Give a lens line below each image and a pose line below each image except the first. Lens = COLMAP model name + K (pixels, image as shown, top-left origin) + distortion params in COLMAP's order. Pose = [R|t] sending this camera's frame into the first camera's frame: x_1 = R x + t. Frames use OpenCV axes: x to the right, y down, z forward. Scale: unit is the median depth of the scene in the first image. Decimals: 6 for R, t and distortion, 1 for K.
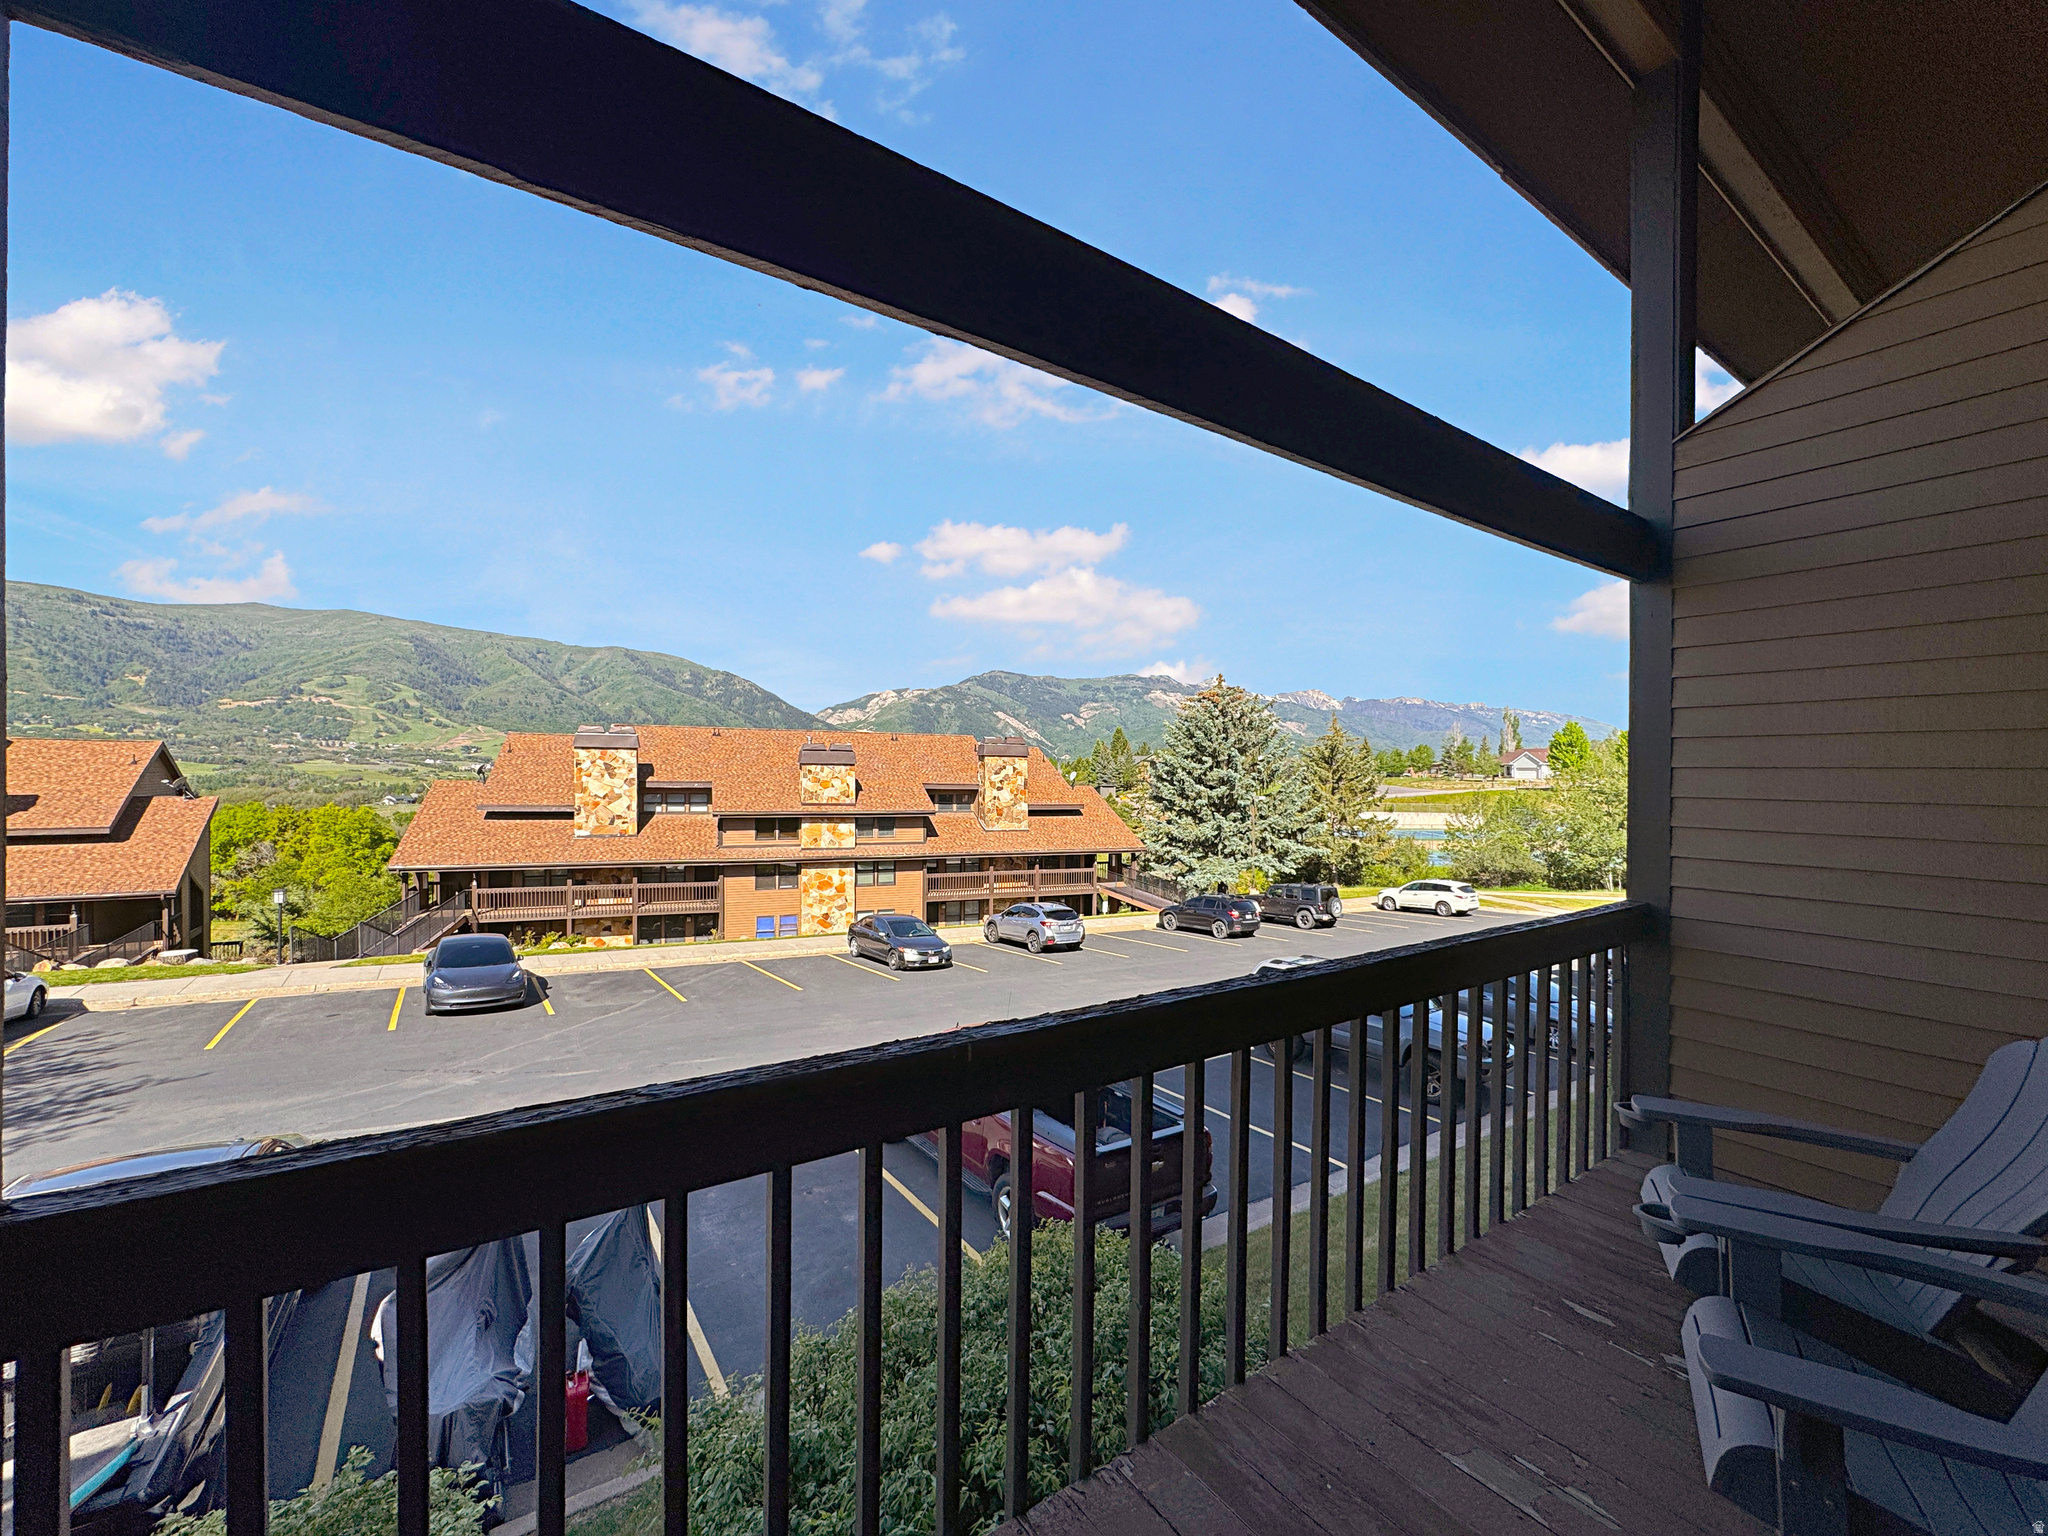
lens RADIAL K [[822.8, 0, 1024.0], [0, 822.8, 768.0], [0, 0, 1]] dist [-0.001107, -0.000210]
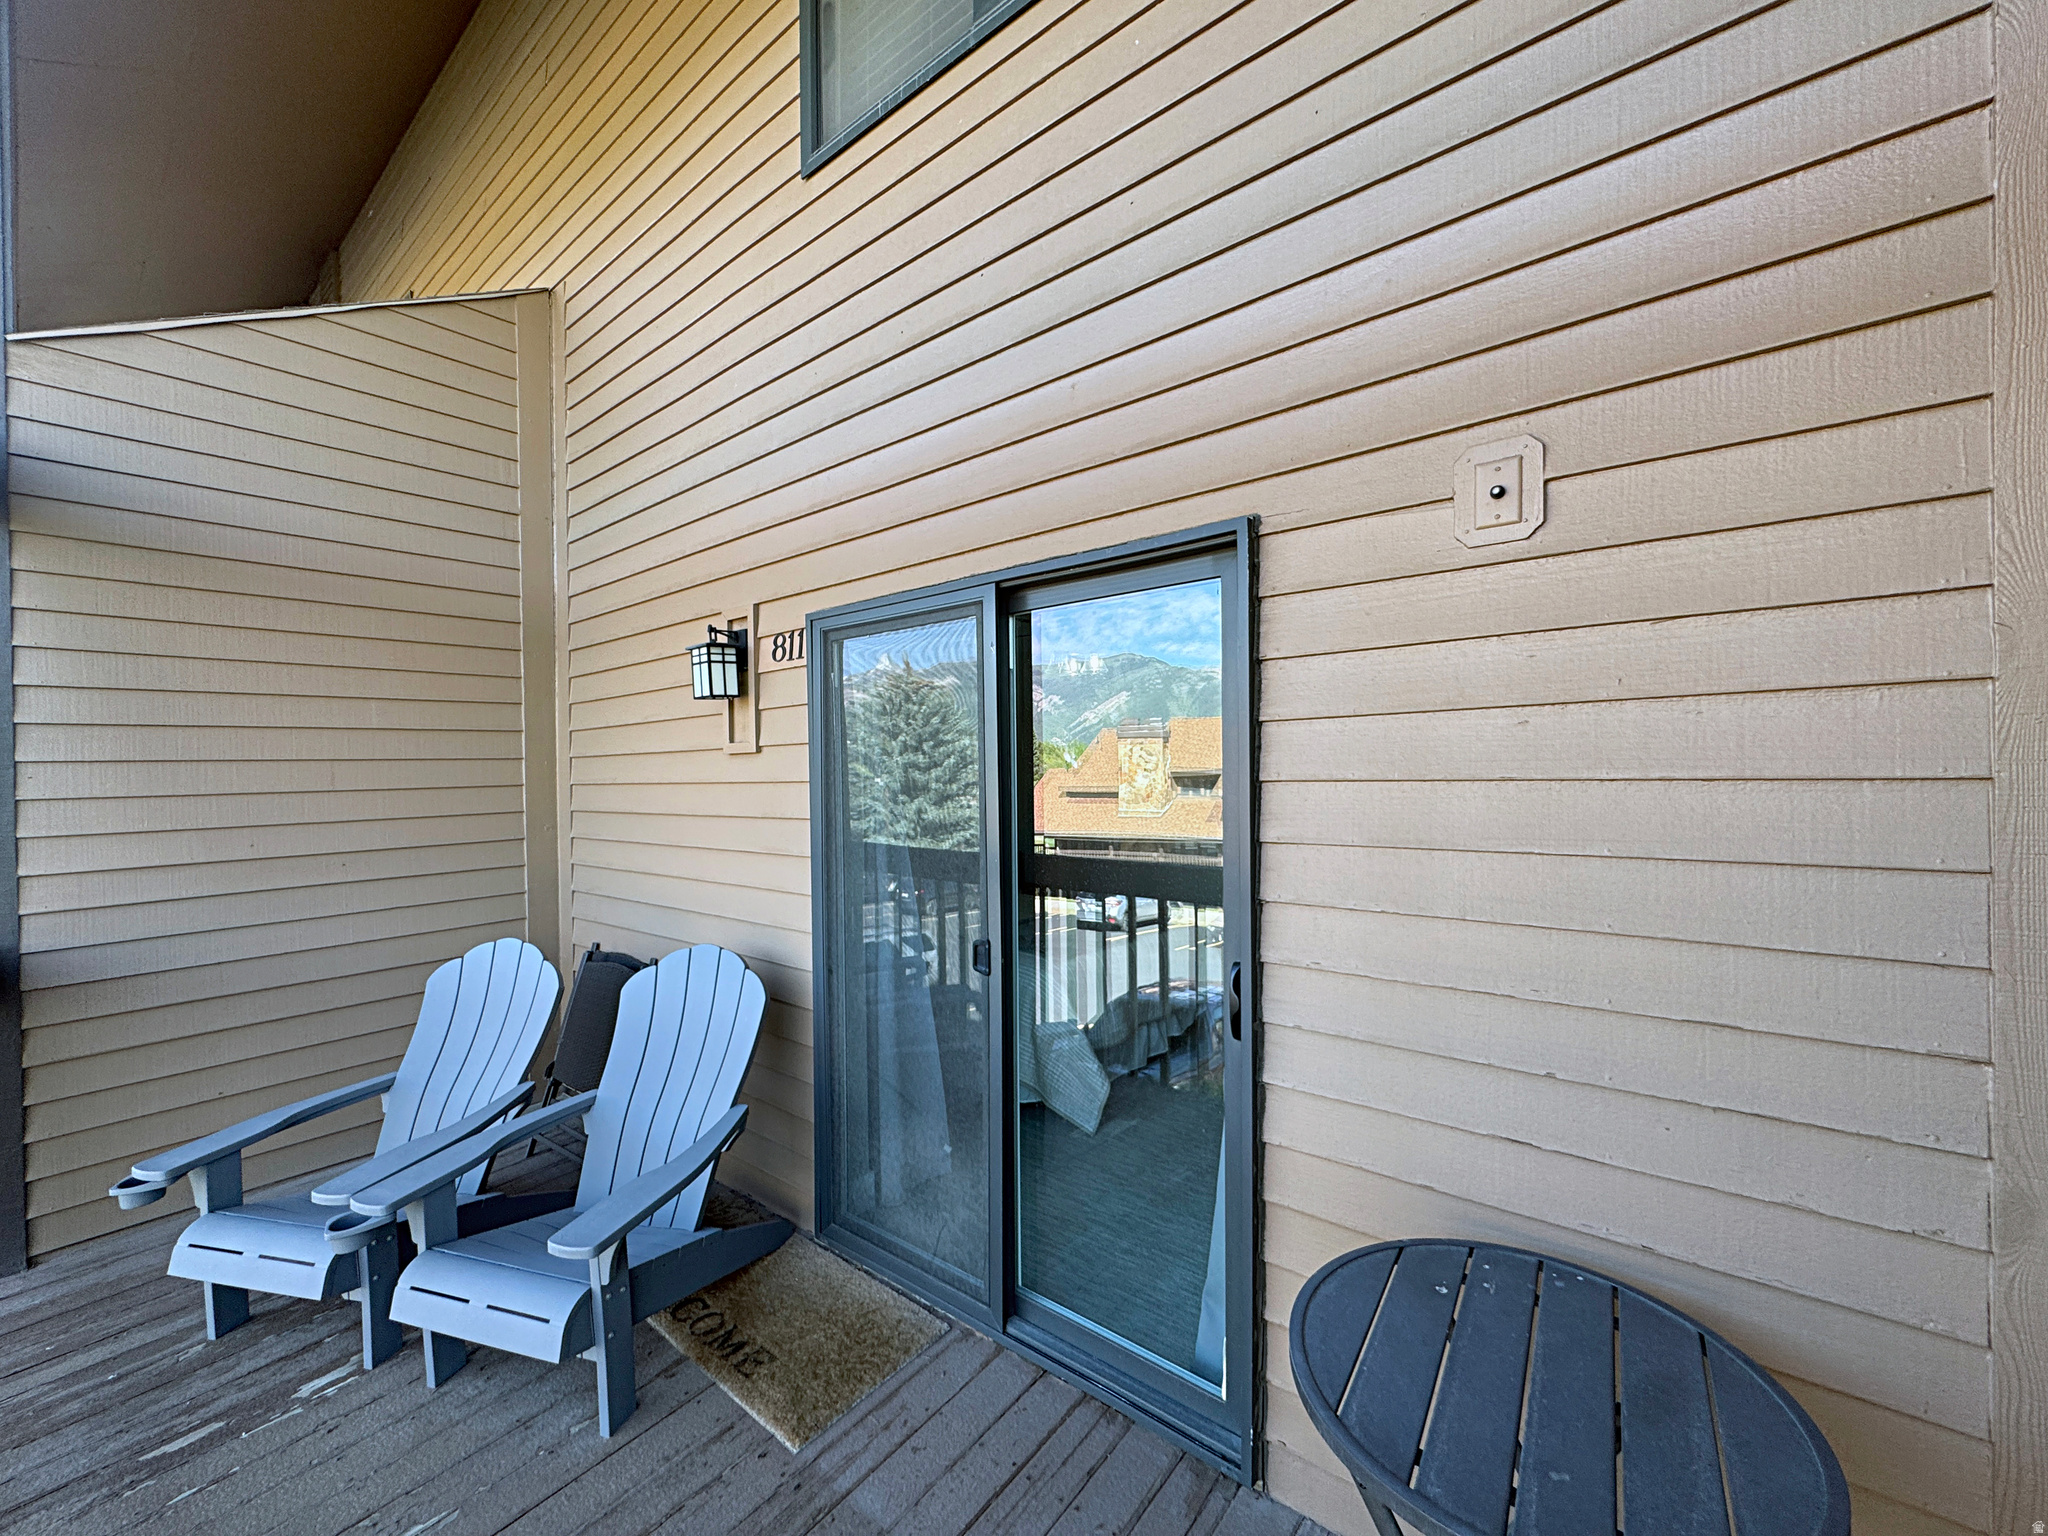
lens RADIAL K [[822.8, 0, 1024.0], [0, 822.8, 768.0], [0, 0, 1]] dist [-0.001107, -0.000210]
pose [[-0.281975, -0.011670, 0.959351, -0.361018], [0.003285, 0.999908, 0.013129, -0.002701], [-0.959416, 0.006854, -0.281910, 0.500107]]
